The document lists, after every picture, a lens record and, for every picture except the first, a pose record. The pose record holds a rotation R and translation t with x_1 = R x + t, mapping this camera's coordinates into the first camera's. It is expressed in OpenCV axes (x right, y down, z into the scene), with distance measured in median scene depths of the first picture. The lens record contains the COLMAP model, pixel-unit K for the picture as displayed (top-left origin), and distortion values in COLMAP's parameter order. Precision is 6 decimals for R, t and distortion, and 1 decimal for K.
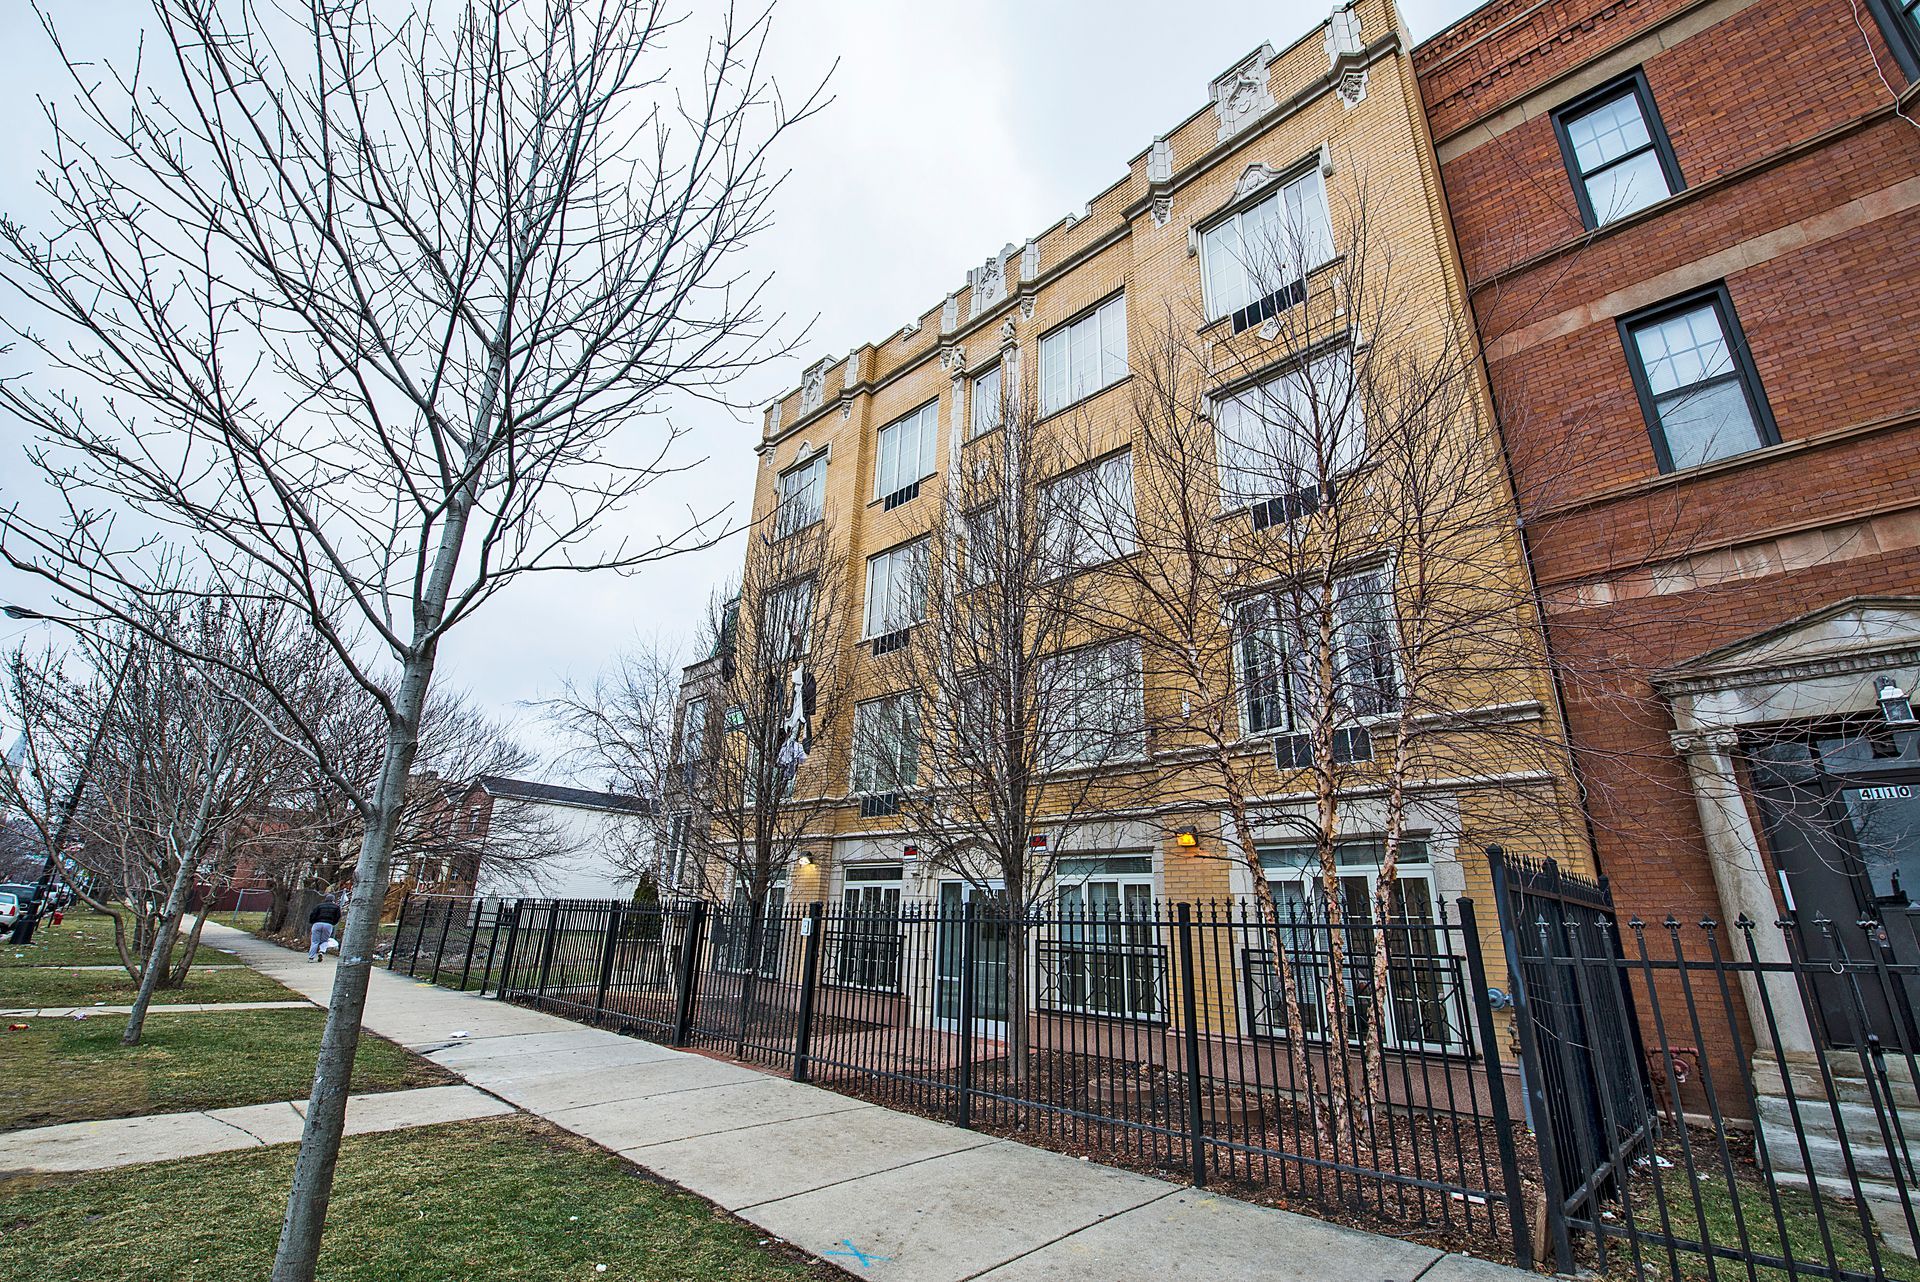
lens RADIAL K [[797.6, 0, 966.4], [0, 797.6, 633.7], [0, 0, 1]] dist [-0.012474, -0.002565]
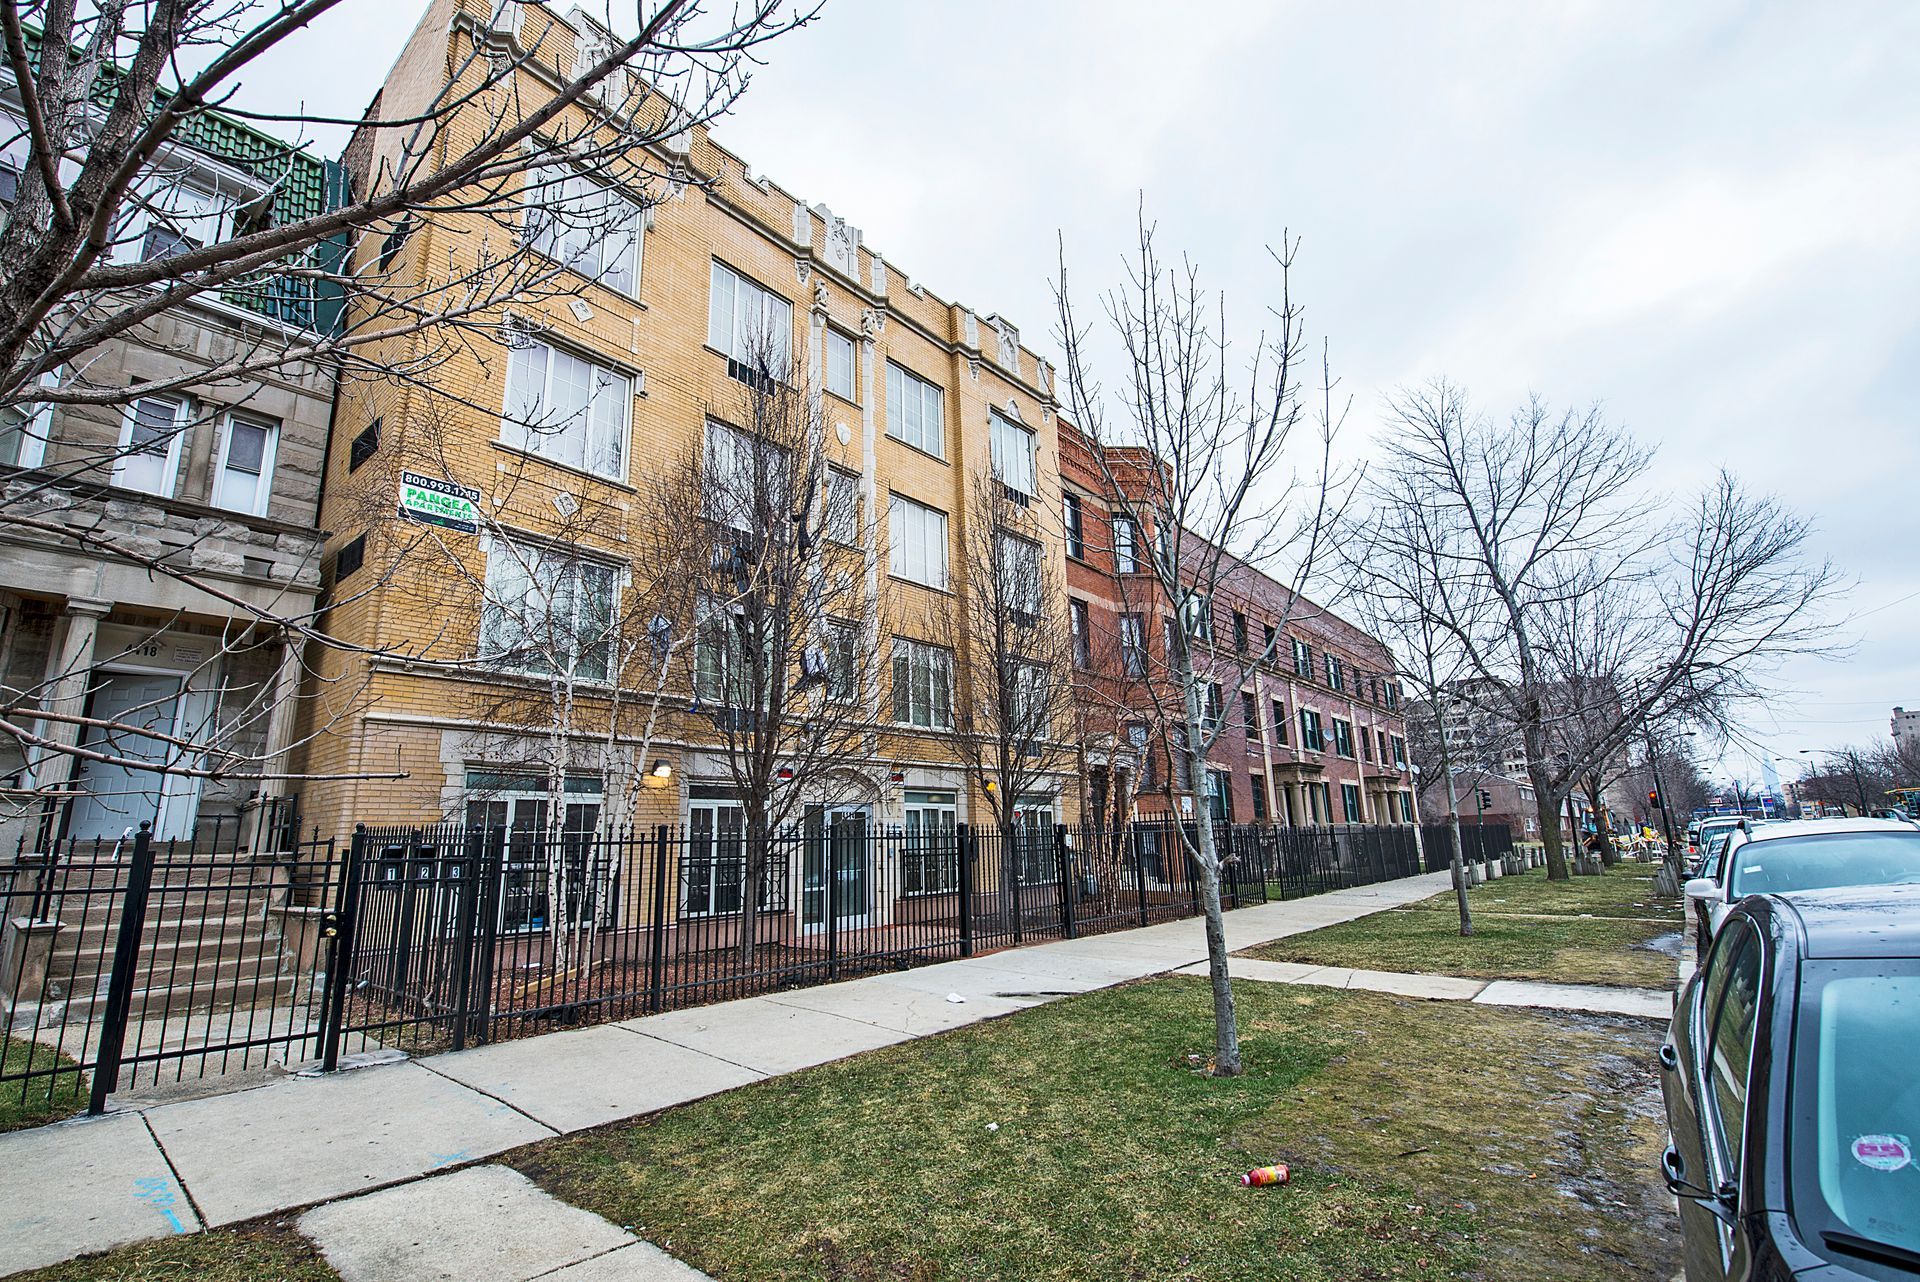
lens RADIAL K [[842.8, 0, 948.5], [0, 842.8, 639.0], [0, 0, 1]] dist [-0.011410, -0.000511]
pose [[-0.047609, 0.210229, 0.976492, -1.441263], [-0.314194, 0.924826, -0.214425, 0.348151], [-0.948164, -0.317017, 0.022022, 1.041881]]
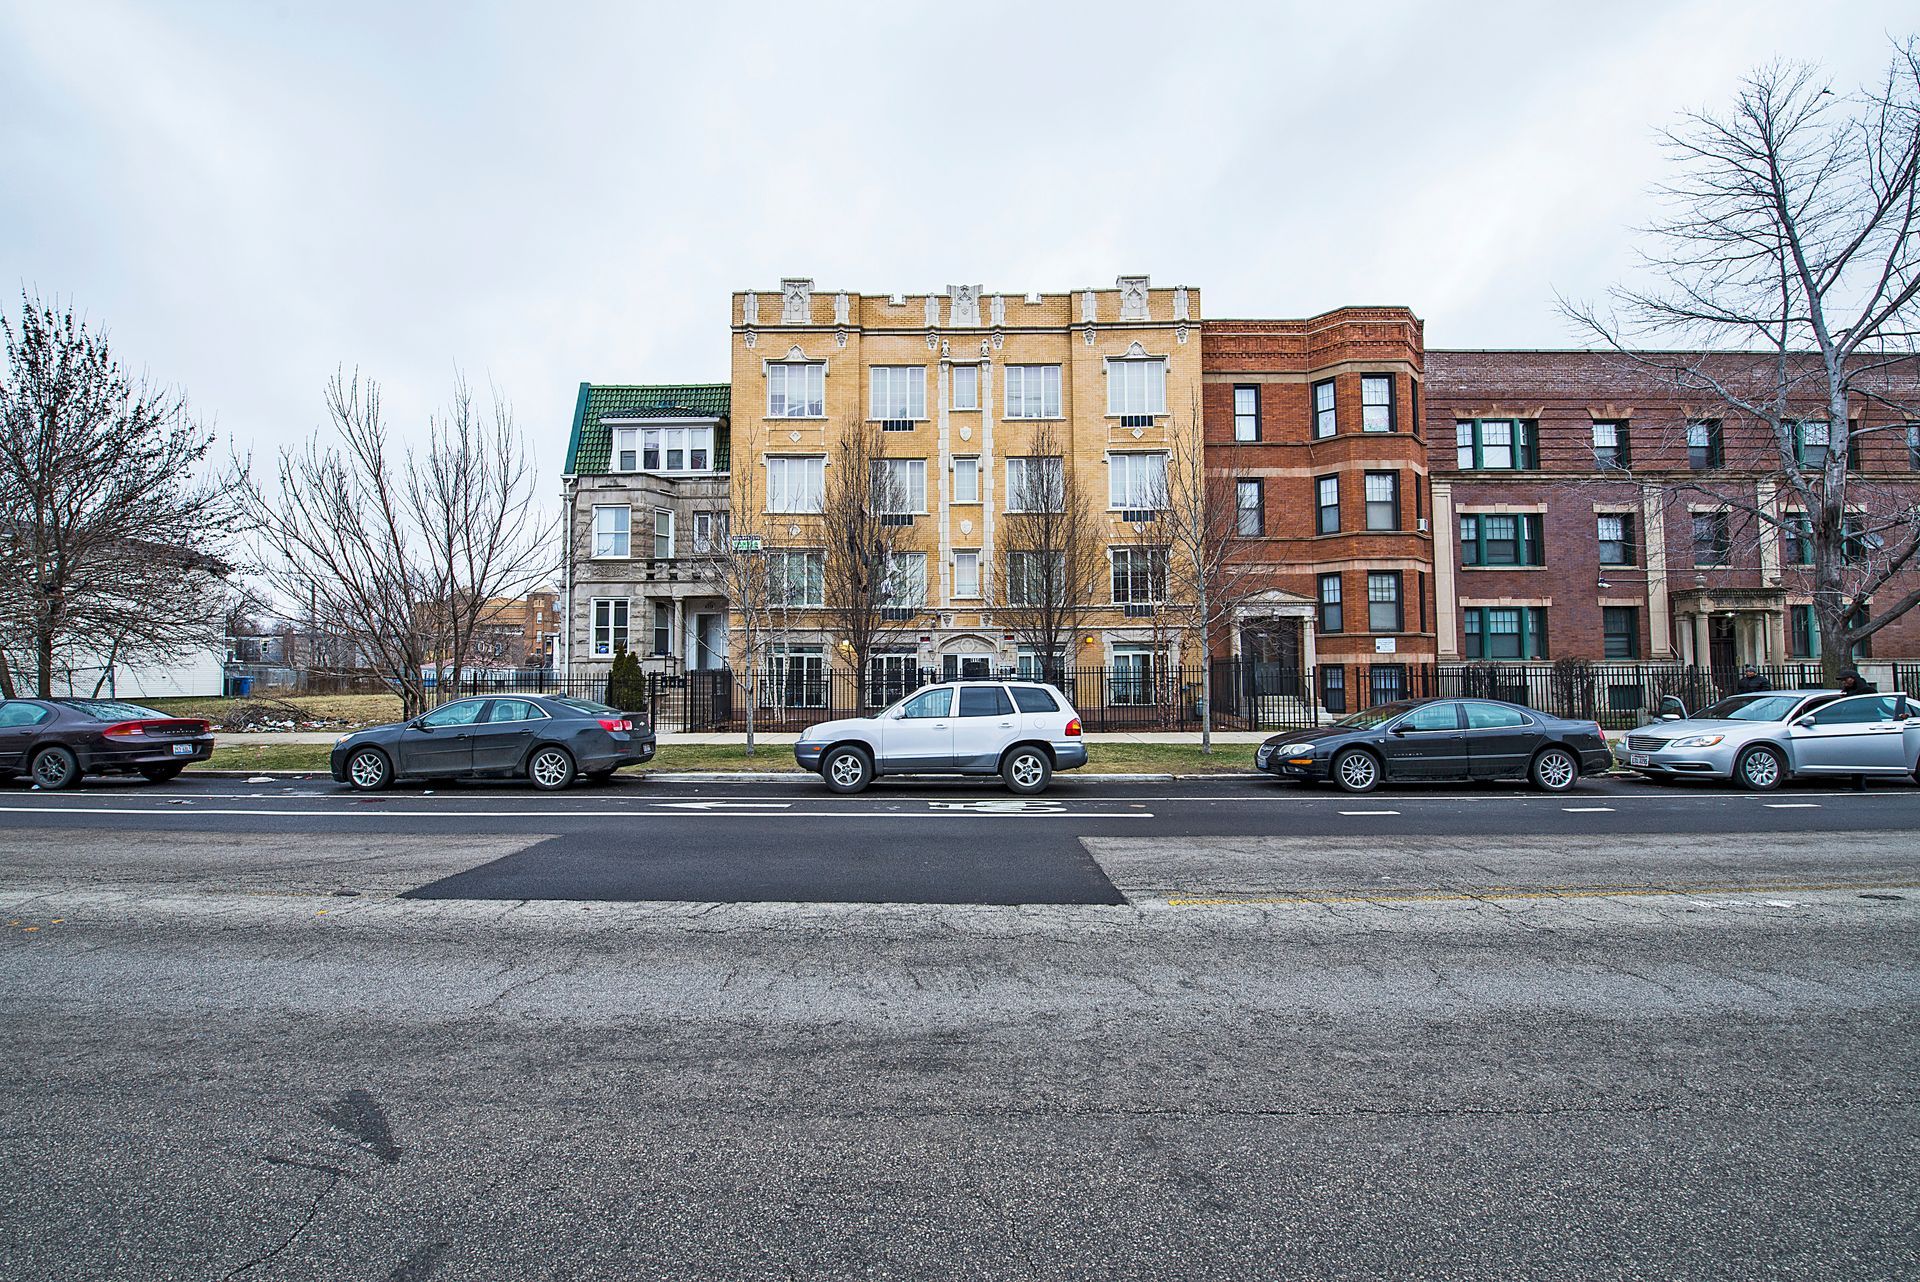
lens RADIAL K [[797.6, 0, 946.7], [0, 797.6, 642.0], [0, 0, 1]] dist [-0.012474, -0.002565]
pose [[0.727123, 0.017698, 0.686279, -1.690089], [-0.208765, 0.958025, 0.196484, -0.137420], [-0.653995, -0.286139, 0.700297, -0.479677]]
